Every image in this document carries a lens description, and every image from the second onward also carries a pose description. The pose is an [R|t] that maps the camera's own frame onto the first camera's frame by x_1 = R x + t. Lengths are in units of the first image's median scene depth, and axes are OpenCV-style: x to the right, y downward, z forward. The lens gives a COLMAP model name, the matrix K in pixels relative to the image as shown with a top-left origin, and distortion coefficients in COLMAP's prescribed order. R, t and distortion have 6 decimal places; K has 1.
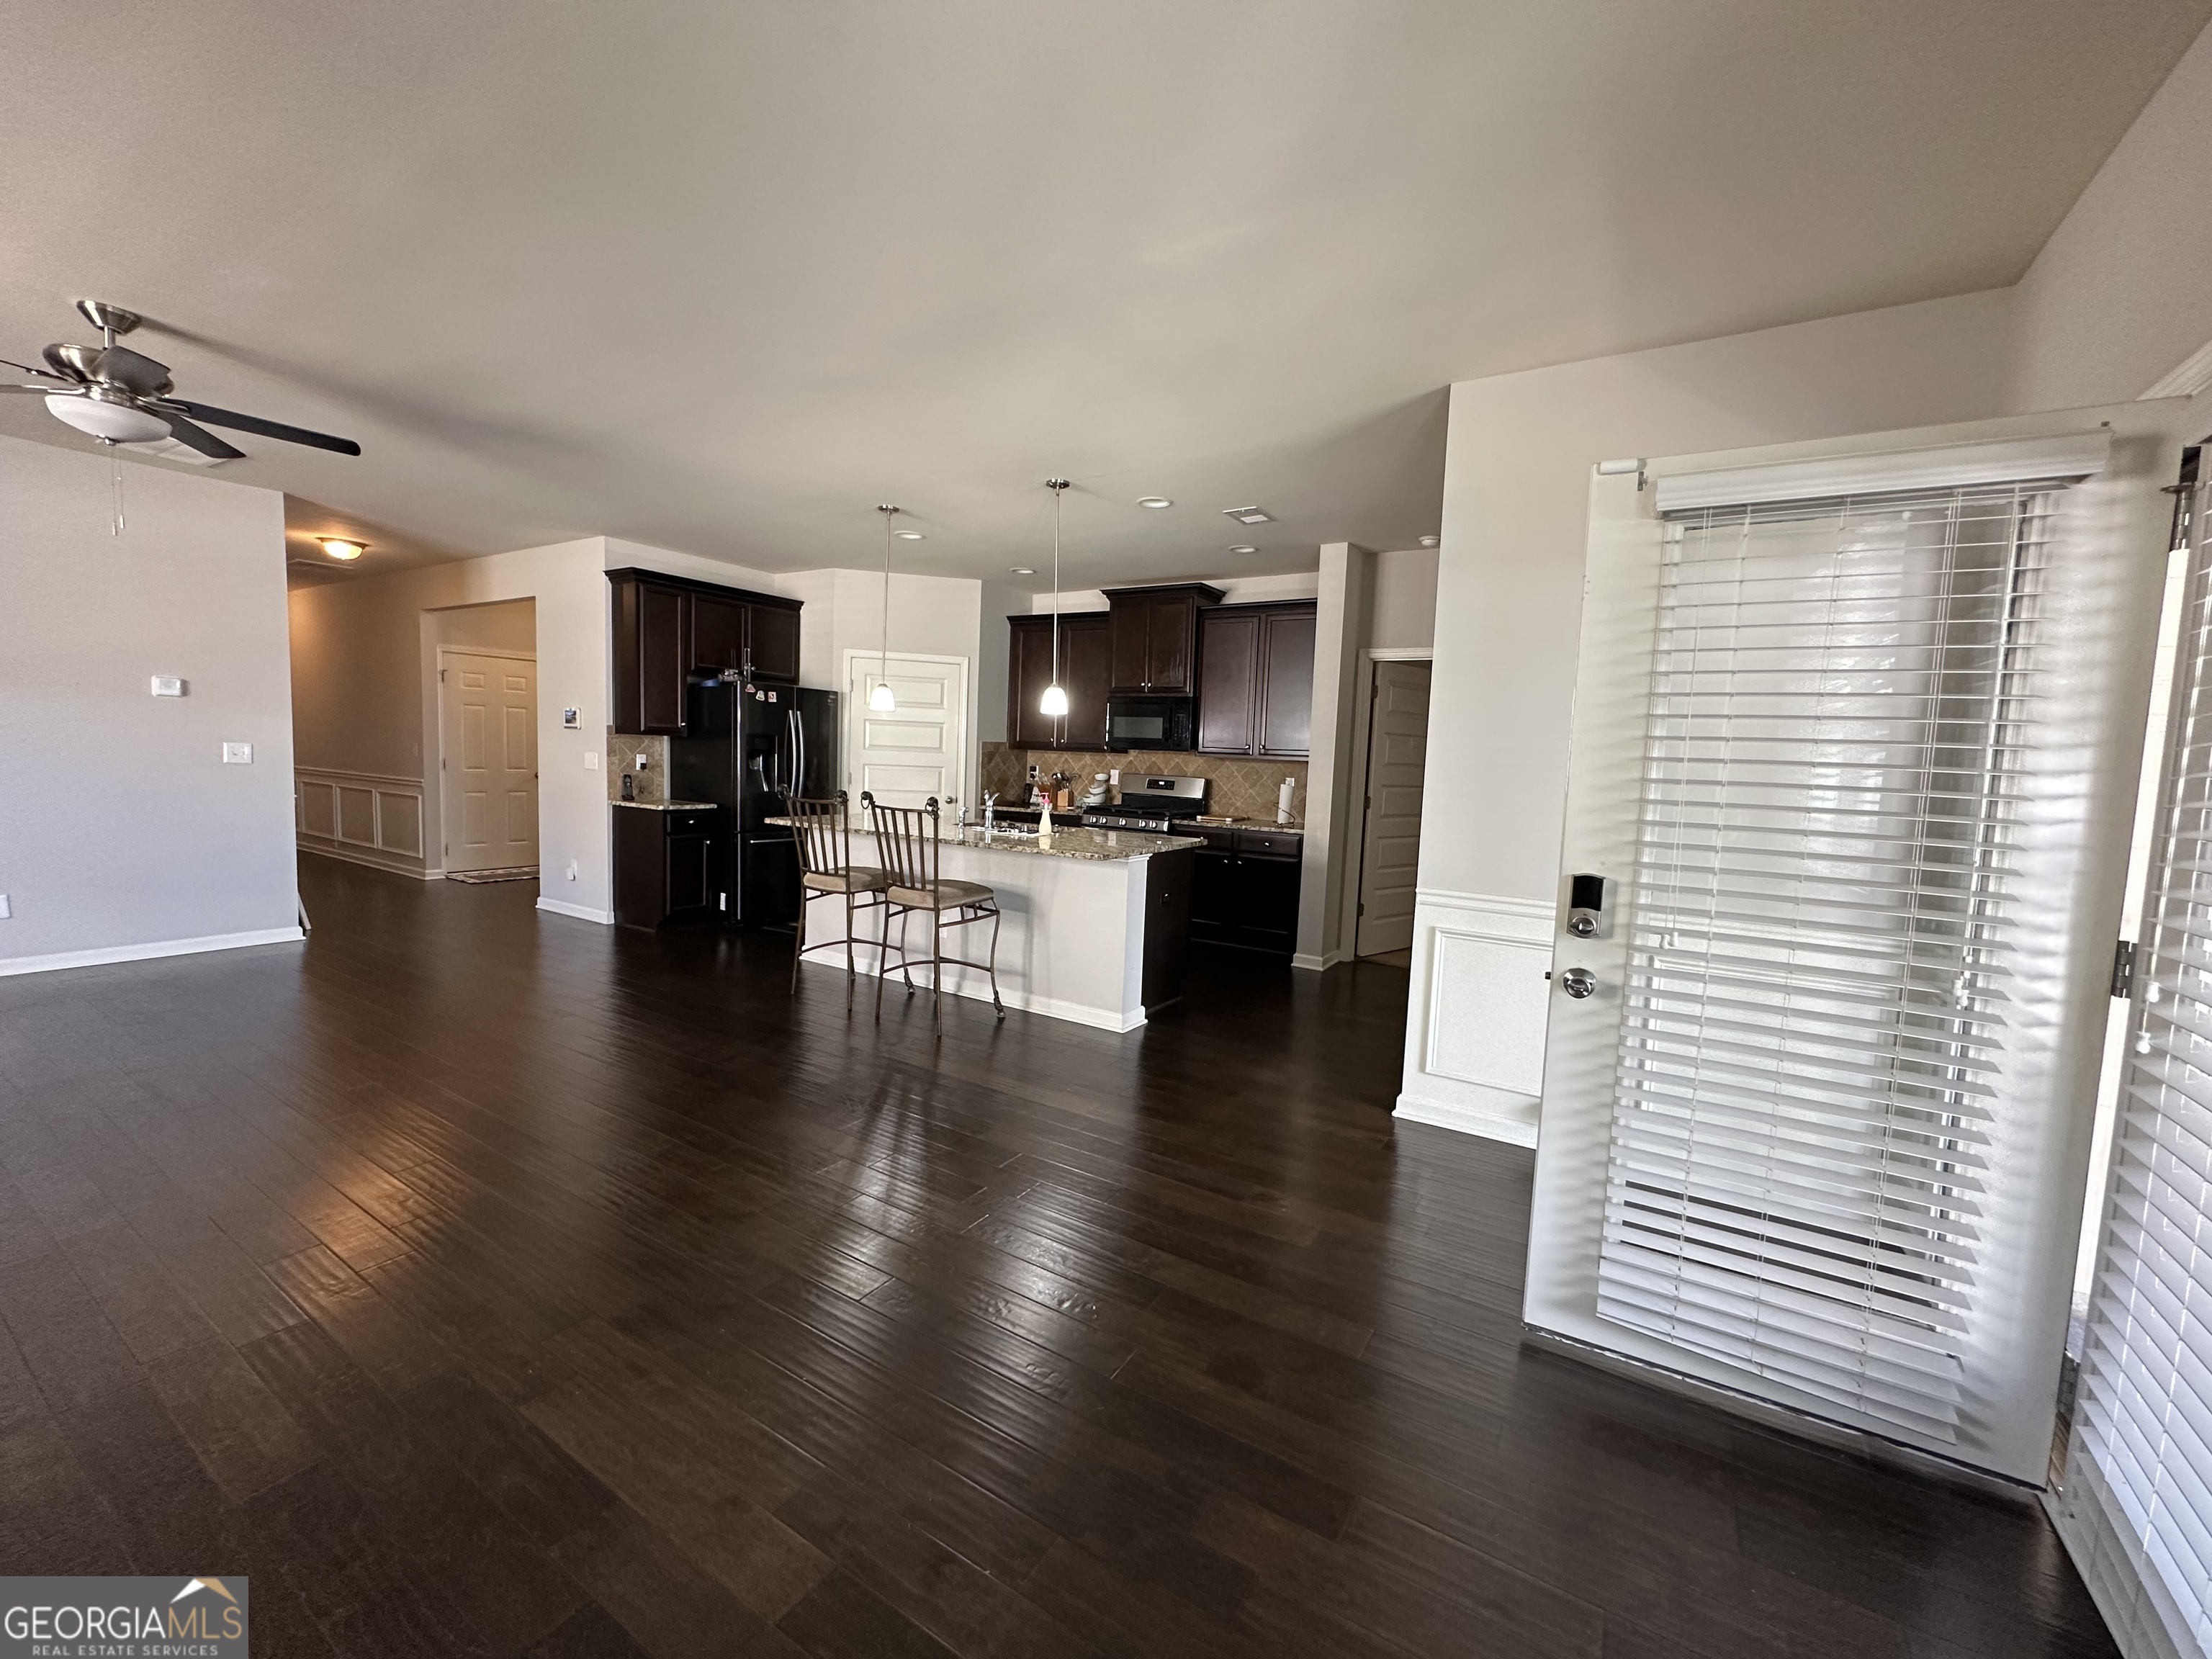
lens RADIAL K [[897.0, 0, 1096.7], [0, 897.0, 844.1], [0, 0, 1]] dist [-0.001086, -0.000079]
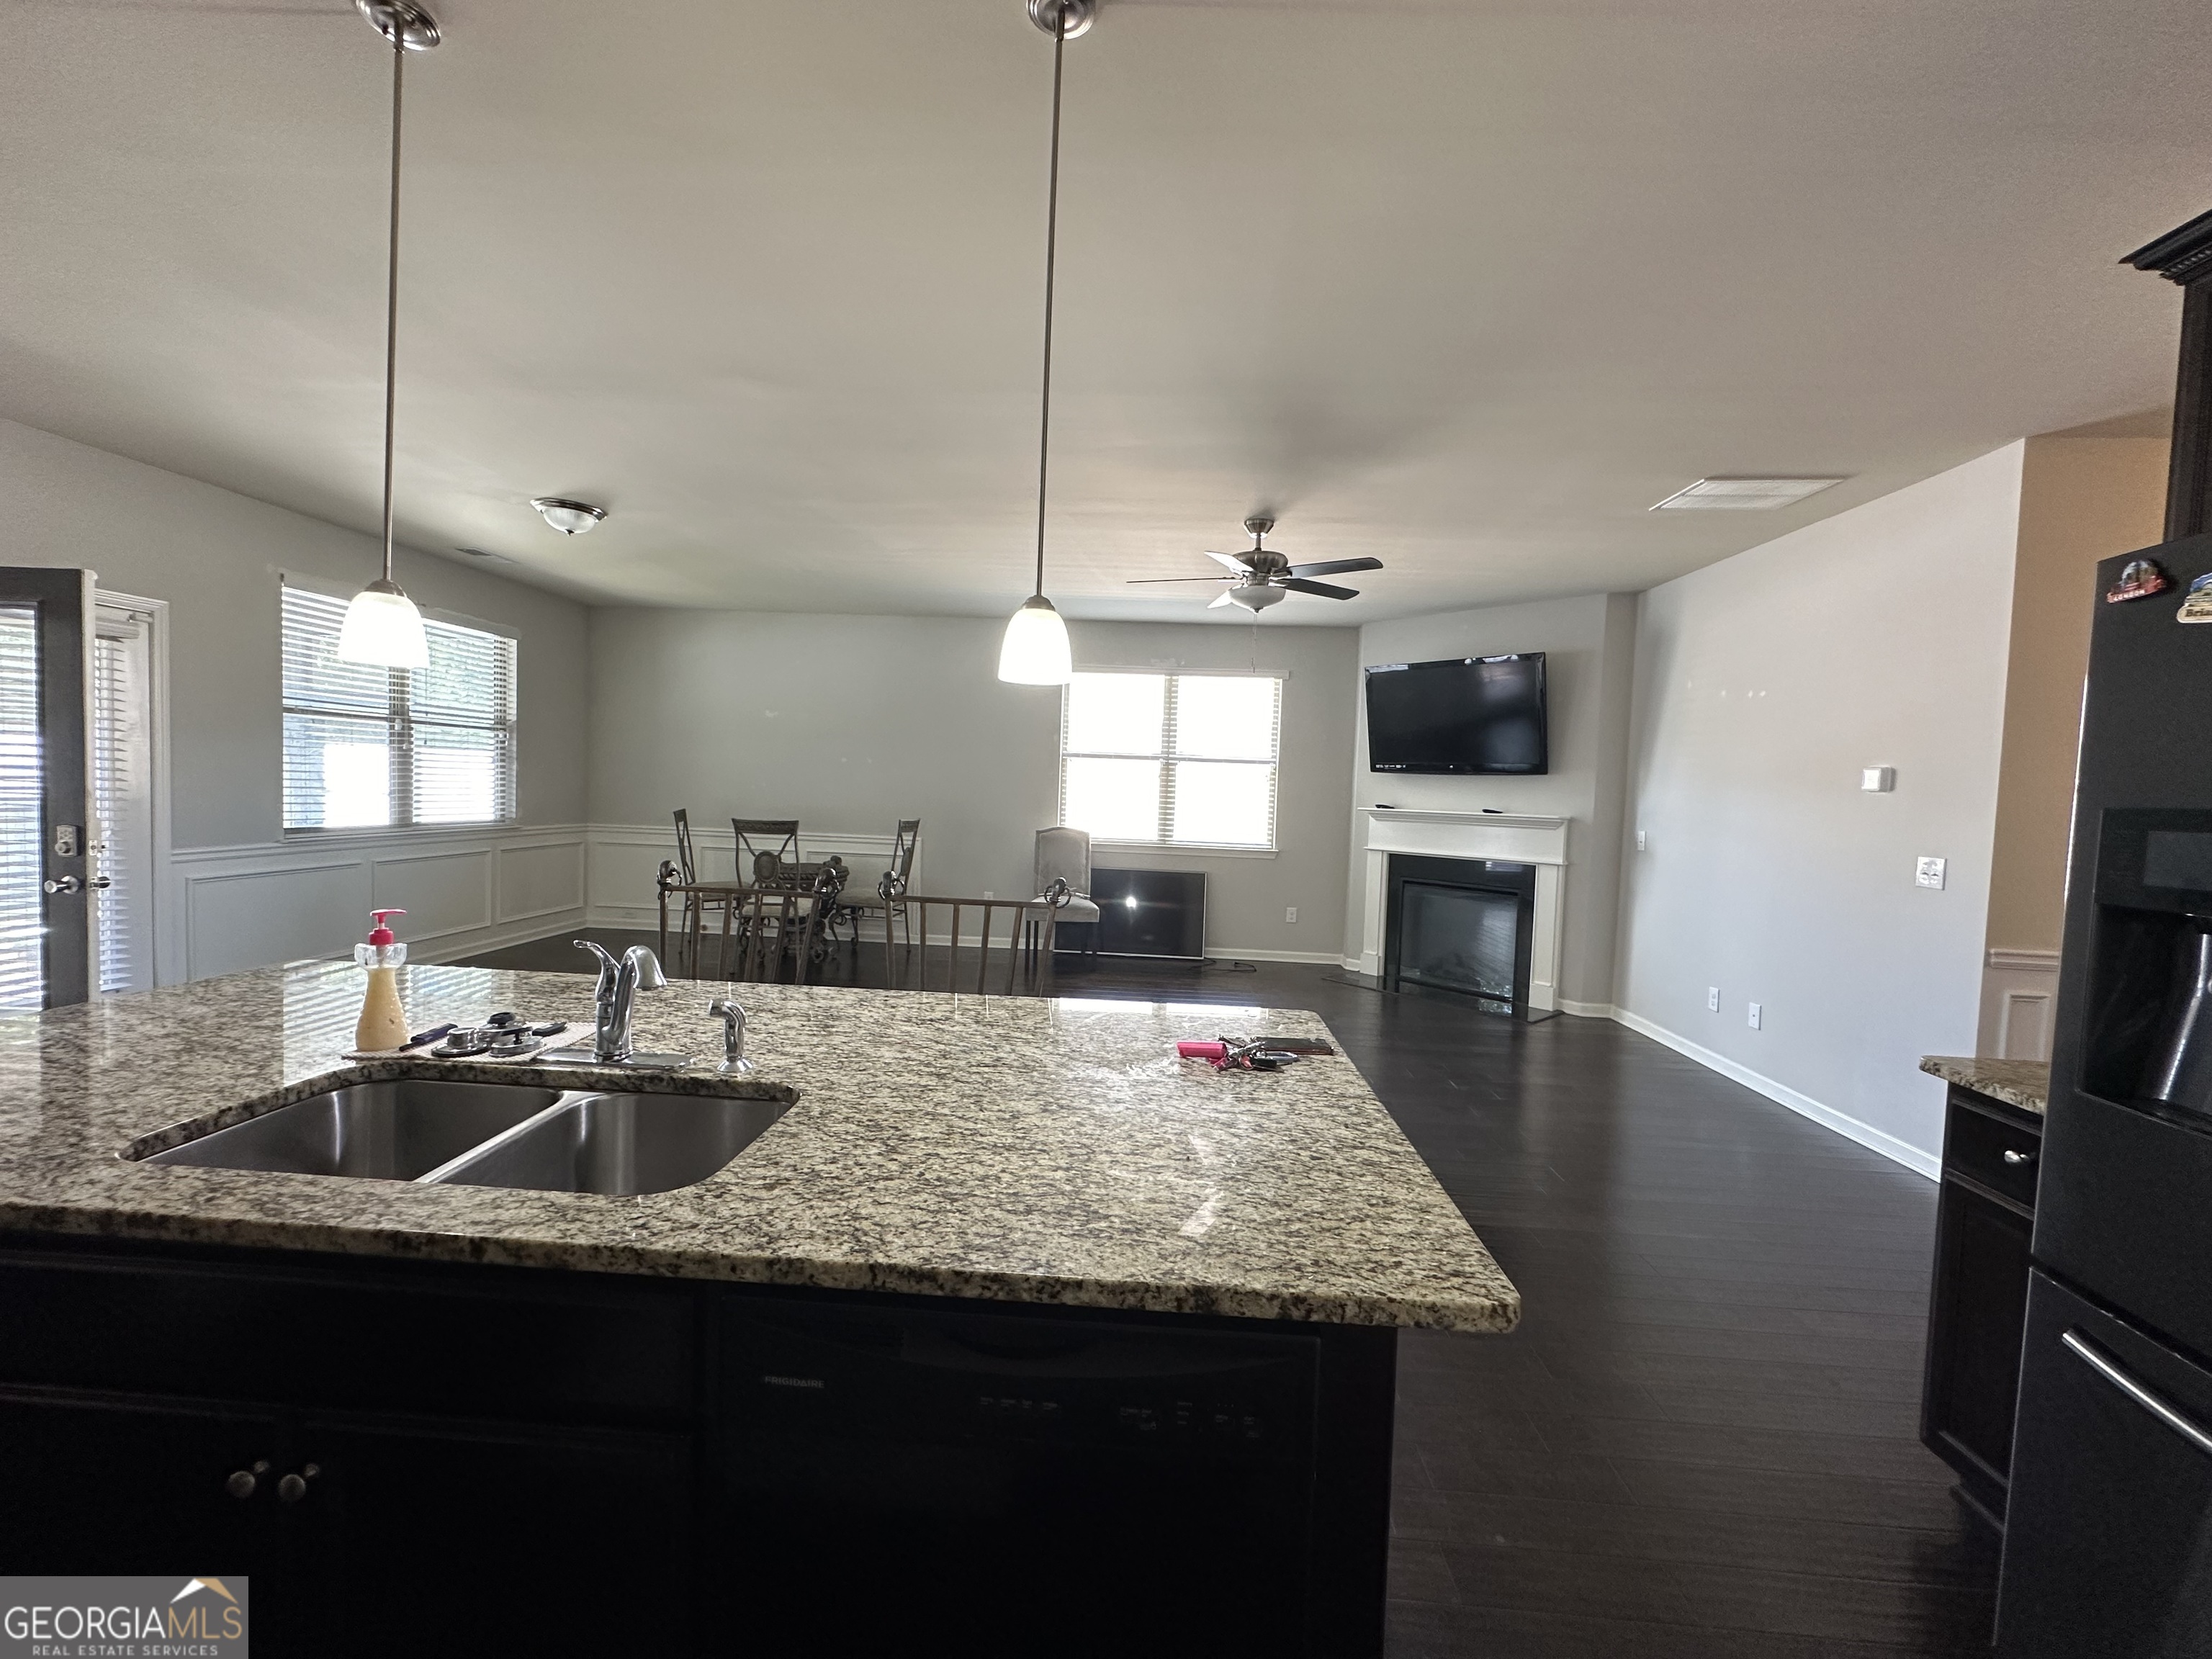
lens RADIAL K [[885.3, 0, 1106.0], [0, 885.3, 829.5], [0, 0, 1]] dist [-0.000495, 0.000139]
pose [[-0.865155, -0.041487, -0.499786, -0.099469], [-0.119069, 0.985069, 0.124344, -0.146849], [0.487165, 0.167085, -0.857177, 1.306789]]
